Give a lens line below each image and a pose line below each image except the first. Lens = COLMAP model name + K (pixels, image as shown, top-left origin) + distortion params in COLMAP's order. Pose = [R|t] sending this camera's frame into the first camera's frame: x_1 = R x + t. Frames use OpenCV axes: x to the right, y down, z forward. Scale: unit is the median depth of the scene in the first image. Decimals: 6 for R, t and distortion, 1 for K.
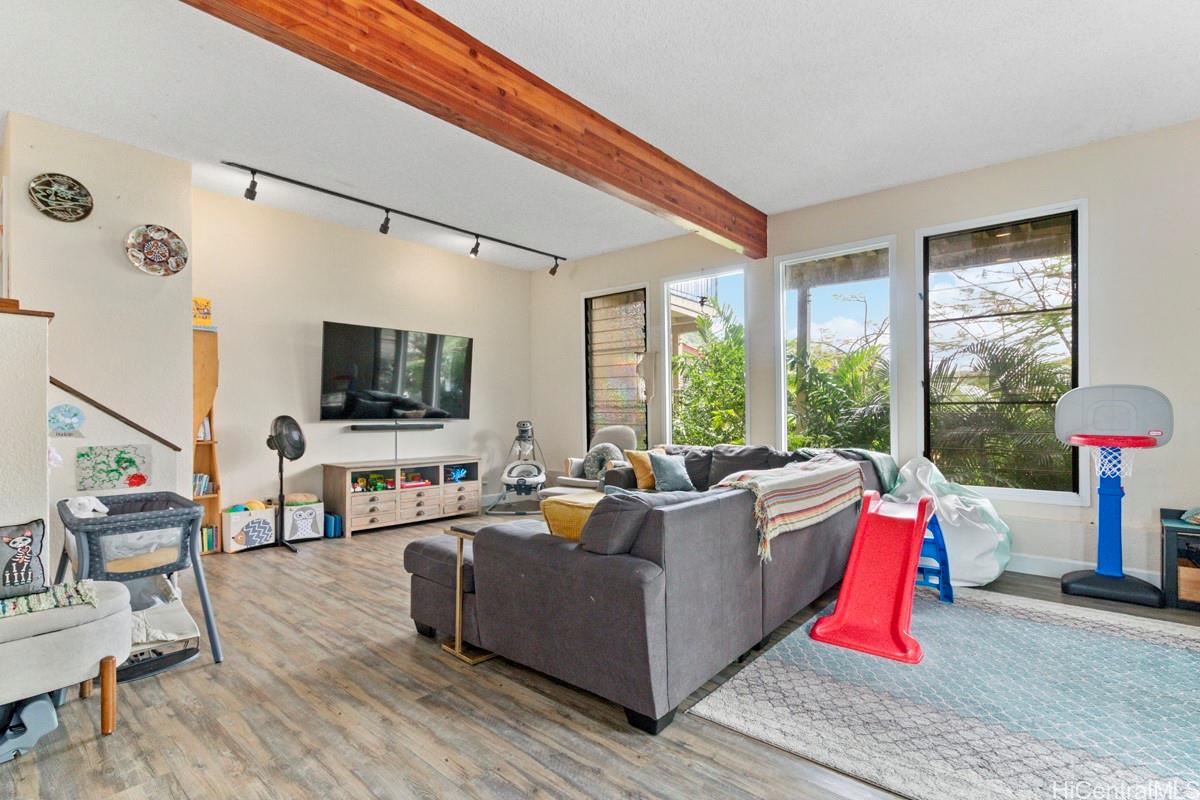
lens RADIAL K [[560.8, 0, 603.0], [0, 560.8, 408.2], [0, 0, 1]] dist [0.003418, 0.000486]
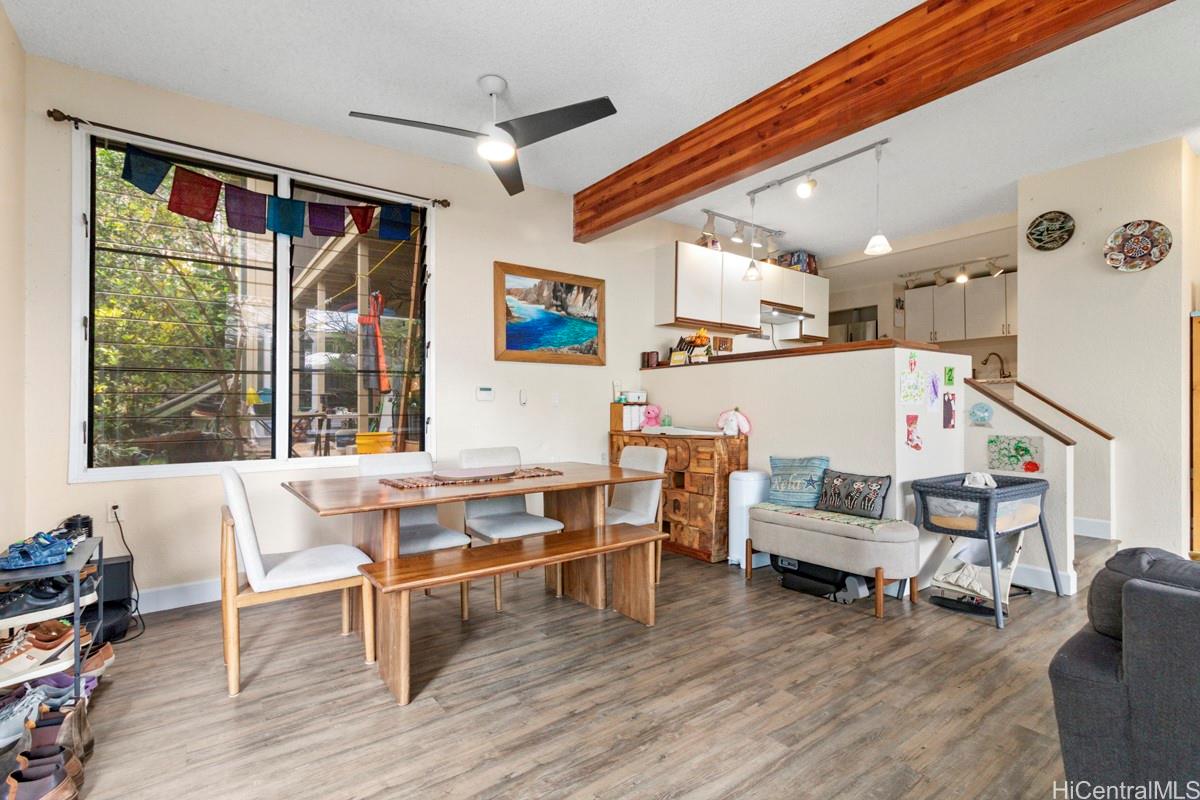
lens RADIAL K [[560.8, 0, 601.7], [0, 560.8, 402.5], [0, 0, 1]] dist [0.003418, 0.000486]
pose [[-0.222711, -0.007066, -0.974859, 0.520089], [0.005605, 0.999948, -0.008528, -0.000514], [0.974868, -0.007364, -0.222660, 0.398321]]
